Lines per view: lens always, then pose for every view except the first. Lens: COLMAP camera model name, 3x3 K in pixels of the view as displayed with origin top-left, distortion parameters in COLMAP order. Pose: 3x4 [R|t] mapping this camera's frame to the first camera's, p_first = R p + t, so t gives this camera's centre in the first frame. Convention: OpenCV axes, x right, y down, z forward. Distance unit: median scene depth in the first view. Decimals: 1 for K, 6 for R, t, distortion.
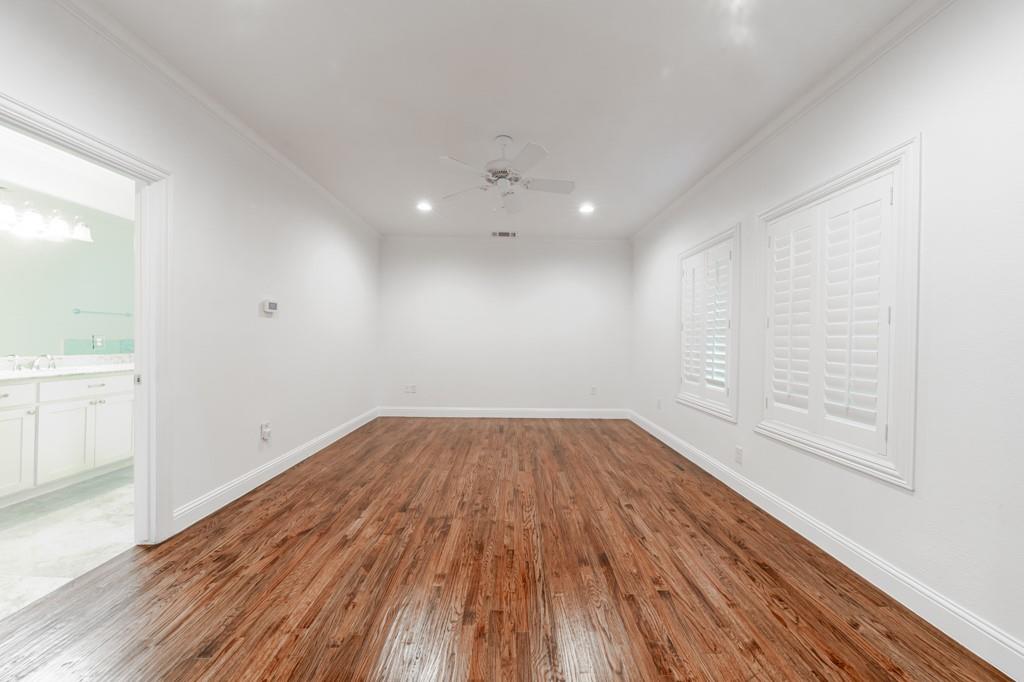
lens RADIAL K [[350.0, 0, 512.0], [0, 350.0, 341.0], [0, 0, 1]] dist [-0.004475, -0.000153]
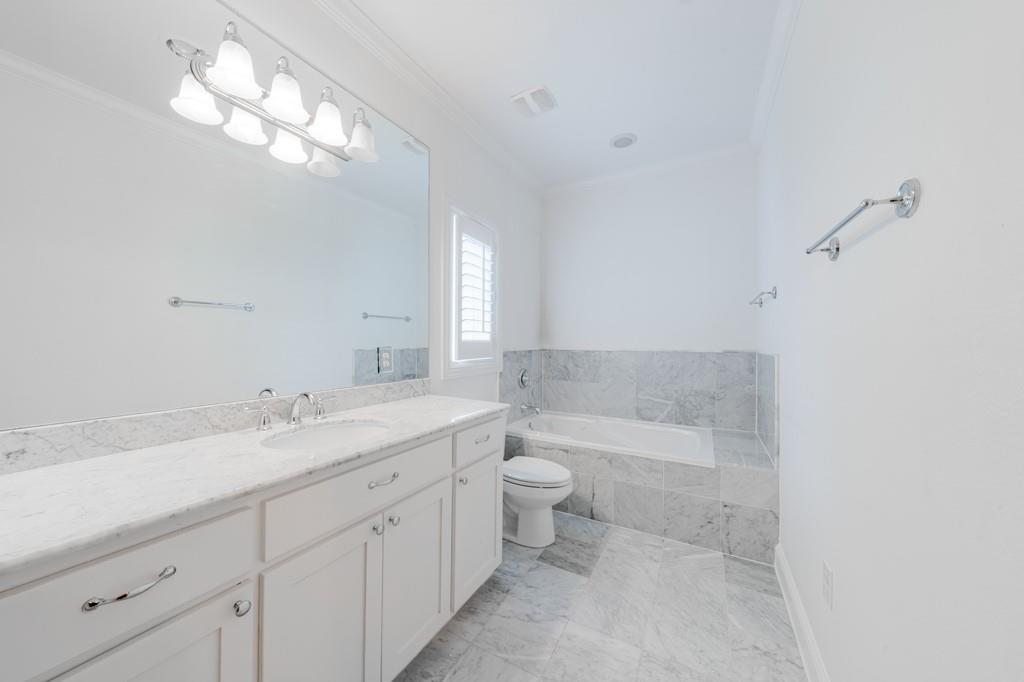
lens RADIAL K [[350.0, 0, 512.0], [0, 350.0, 341.0], [0, 0, 1]] dist [-0.004475, -0.000153]
pose [[0.871409, -0.001231, -0.490555, -0.867574], [-0.003314, 0.999959, -0.008396, -0.027950], [0.490546, 0.008942, 0.871370, 0.719562]]
